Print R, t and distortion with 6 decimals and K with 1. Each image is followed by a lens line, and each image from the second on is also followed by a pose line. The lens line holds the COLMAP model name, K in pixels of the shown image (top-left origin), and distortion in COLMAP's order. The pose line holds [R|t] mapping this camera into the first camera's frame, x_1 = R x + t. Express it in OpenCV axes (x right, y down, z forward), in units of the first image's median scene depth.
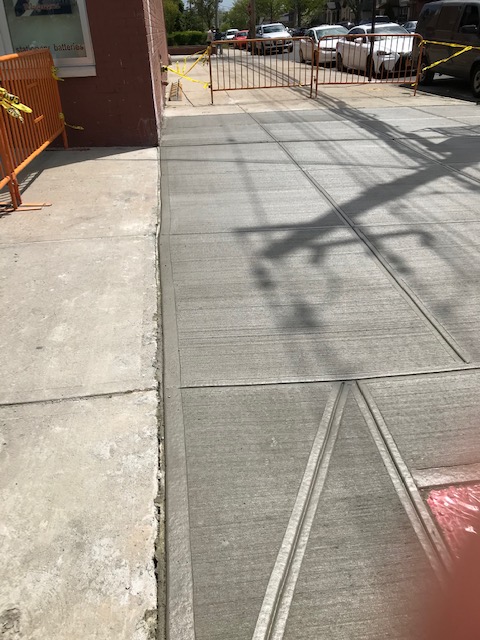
lens RADIAL K [[527.1, 0, 241.4], [0, 527.1, 313.1], [0, 0, 1]] dist [0.031835, -0.031686]
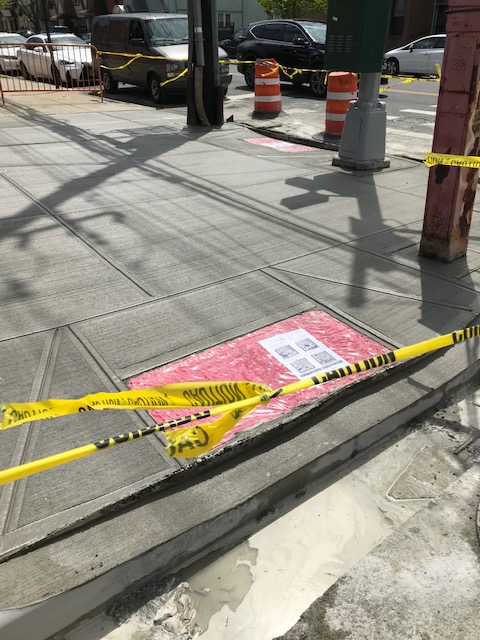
lens RADIAL K [[527.1, 0, 238.3], [0, 527.1, 315.0], [0, 0, 1]] dist [0.031835, -0.031686]
pose [[0.872988, -0.197586, 0.445927, 0.019593], [0.203311, 0.978469, 0.035530, 0.129139], [-0.443346, 0.059645, 0.894364, -0.244575]]
